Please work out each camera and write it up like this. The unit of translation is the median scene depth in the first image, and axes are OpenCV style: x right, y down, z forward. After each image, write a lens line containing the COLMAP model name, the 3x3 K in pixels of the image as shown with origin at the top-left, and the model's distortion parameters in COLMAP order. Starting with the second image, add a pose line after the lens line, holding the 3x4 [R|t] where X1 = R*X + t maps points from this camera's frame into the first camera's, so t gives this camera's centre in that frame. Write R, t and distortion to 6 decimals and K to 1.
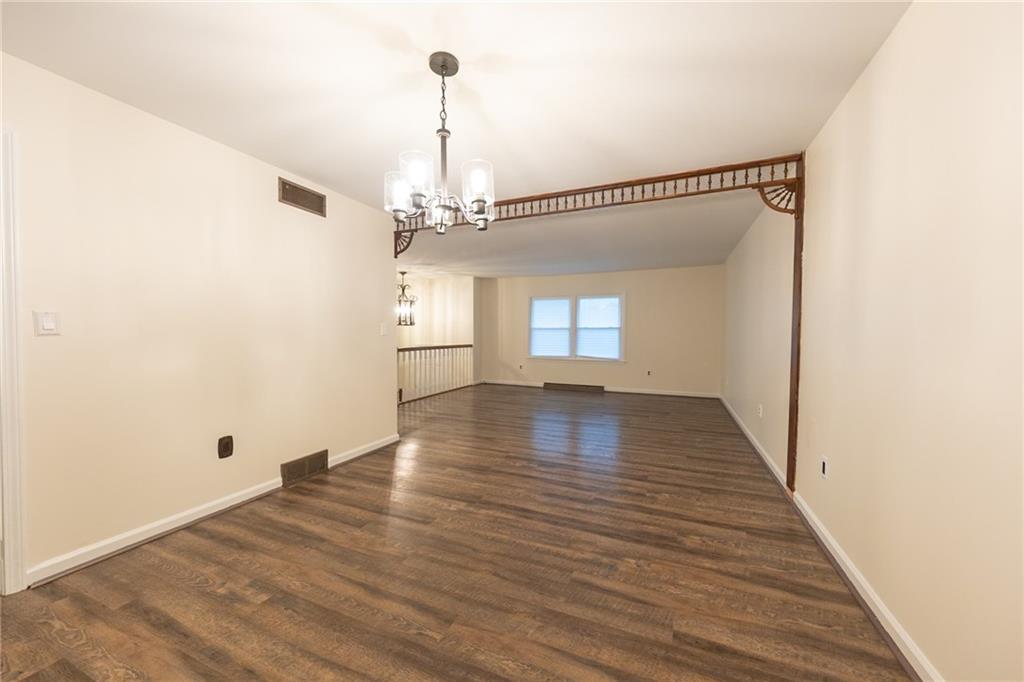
lens RADIAL K [[353.4, 0, 485.8], [0, 353.4, 340.2], [0, 0, 1]] dist [-0.000556, -0.000118]
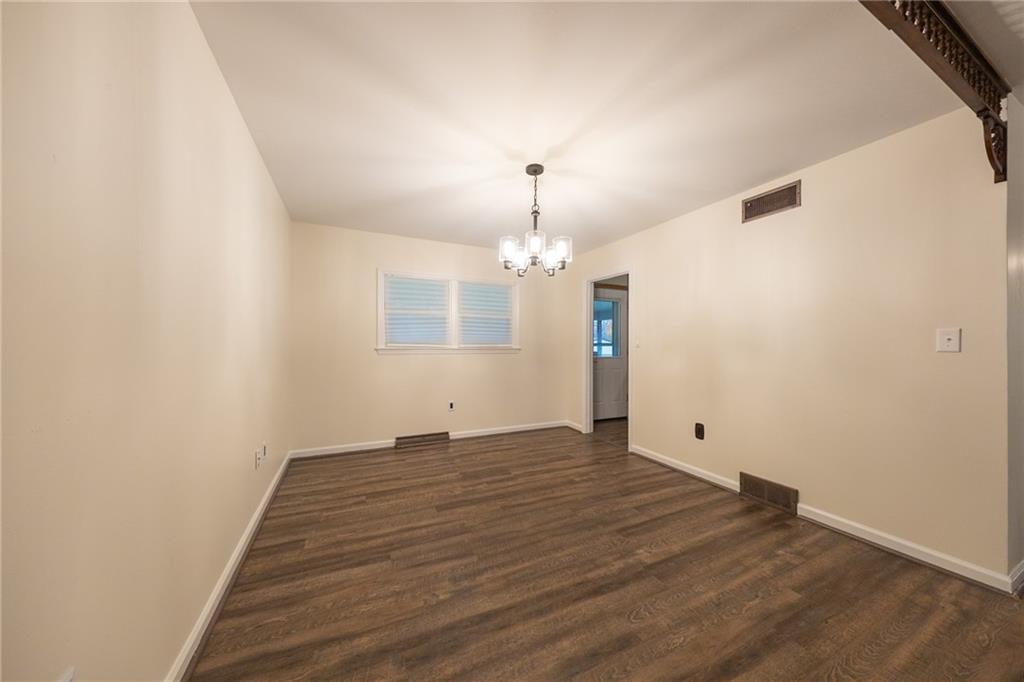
lens RADIAL K [[343.7, 0, 513.5], [0, 343.7, 343.2], [0, 0, 1]] dist [0.011154, -0.004107]
pose [[-0.595706, -0.009380, -0.803148, 0.744271], [-0.021119, 0.999769, 0.003987, -0.023193], [0.802925, 0.019337, -0.595767, 1.208602]]
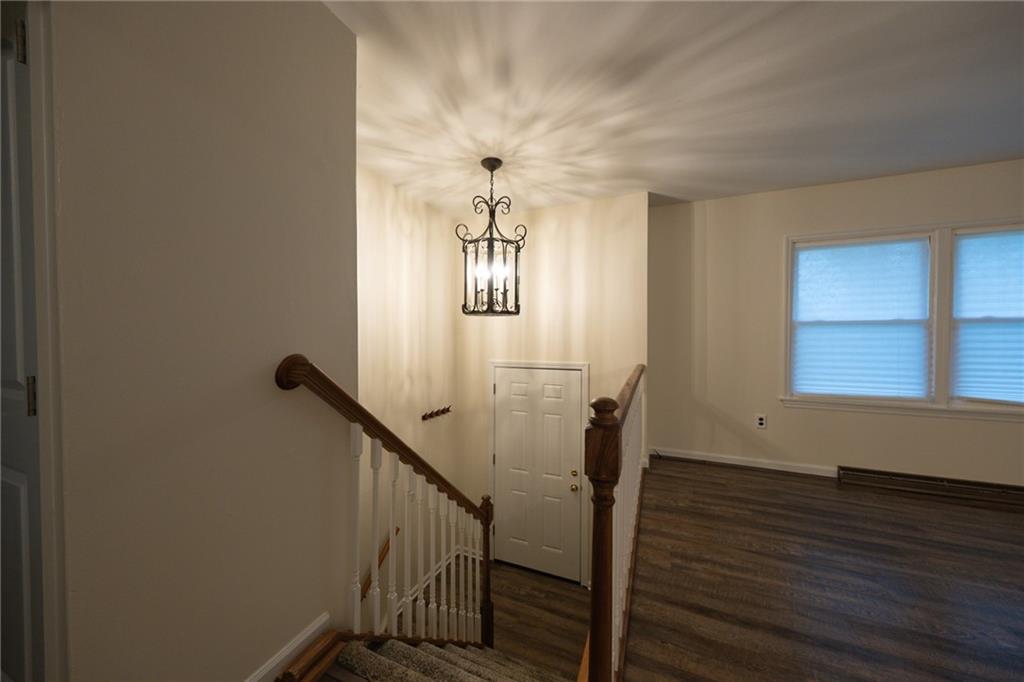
lens RADIAL K [[343.7, 0, 513.5], [0, 343.7, 343.2], [0, 0, 1]] dist [0.011154, -0.004107]
pose [[0.995575, -0.004244, 0.093869, -0.726008], [0.004603, 0.999983, -0.003617, -0.038260], [-0.093852, 0.004033, 0.995578, 2.047790]]
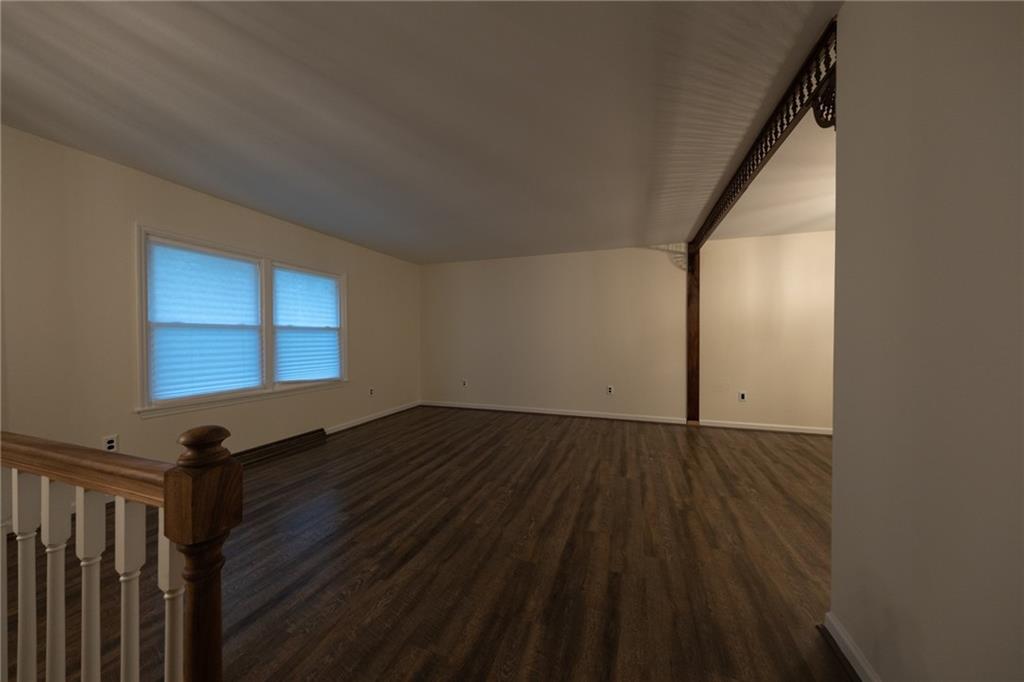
lens RADIAL K [[343.7, 0, 513.5], [0, 343.7, 343.2], [0, 0, 1]] dist [0.011154, -0.004107]
pose [[-0.152289, -0.016477, 0.988199, -0.888545], [0.020998, 0.999581, 0.019903, -0.045307], [-0.988113, 0.023781, -0.151880, 2.201250]]
